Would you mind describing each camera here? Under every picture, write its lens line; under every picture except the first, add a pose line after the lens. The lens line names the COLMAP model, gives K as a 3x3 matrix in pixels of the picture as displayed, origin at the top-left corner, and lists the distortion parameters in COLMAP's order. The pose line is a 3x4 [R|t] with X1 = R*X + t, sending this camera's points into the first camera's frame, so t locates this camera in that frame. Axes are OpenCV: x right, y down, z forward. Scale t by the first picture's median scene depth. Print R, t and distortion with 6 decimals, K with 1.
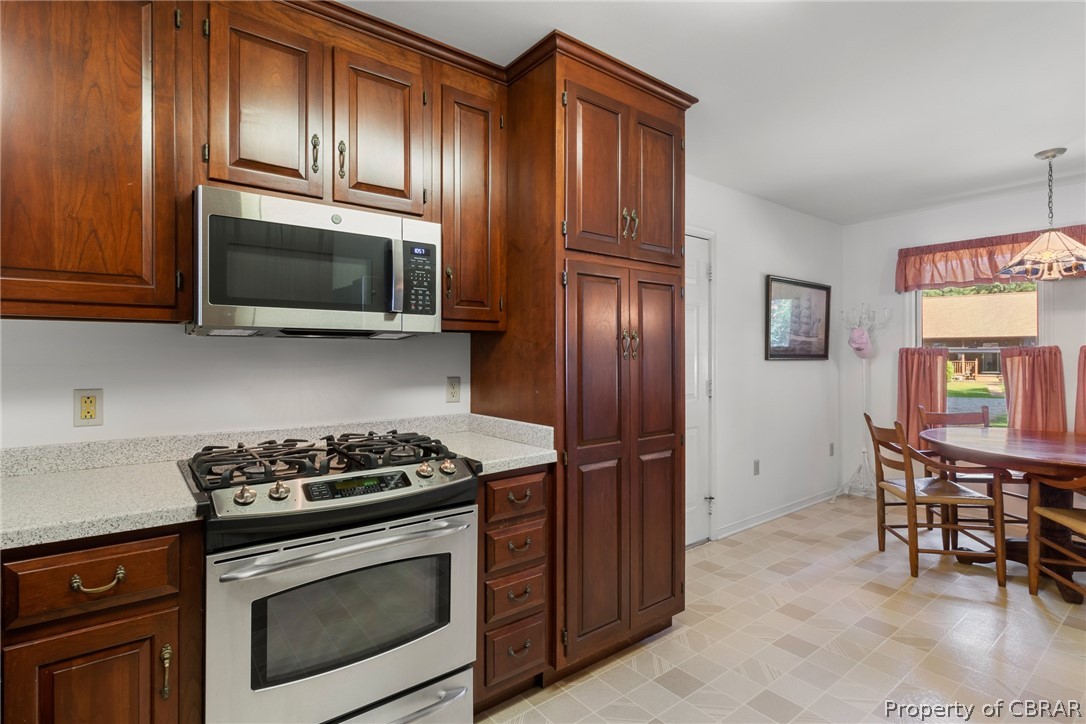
lens RADIAL K [[539.6, 0, 546.6], [0, 539.6, 358.2], [0, 0, 1]] dist [-0.000251, -0.001091]
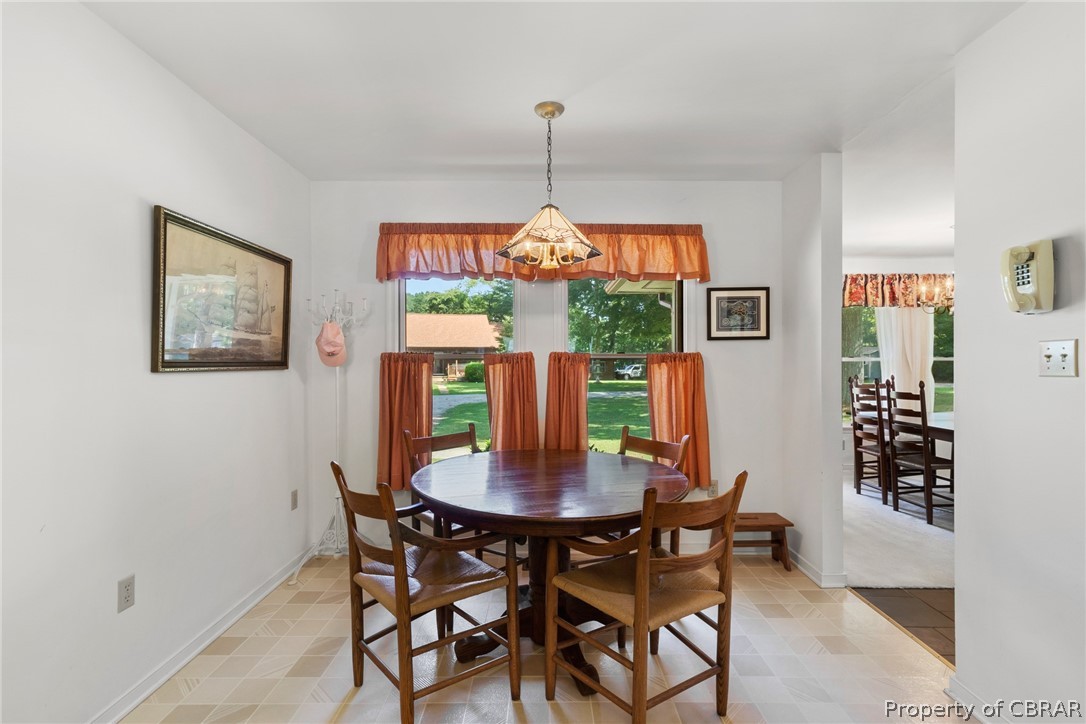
lens RADIAL K [[509.8, 0, 543.8], [0, 509.8, 360.0], [0, 0, 1]] dist [0.005915, 0.001703]
pose [[0.625278, 0.001228, 0.780402, 0.257080], [0.003746, 0.999983, -0.004575, -0.004819], [-0.780393, 0.005785, 0.625262, 0.405006]]
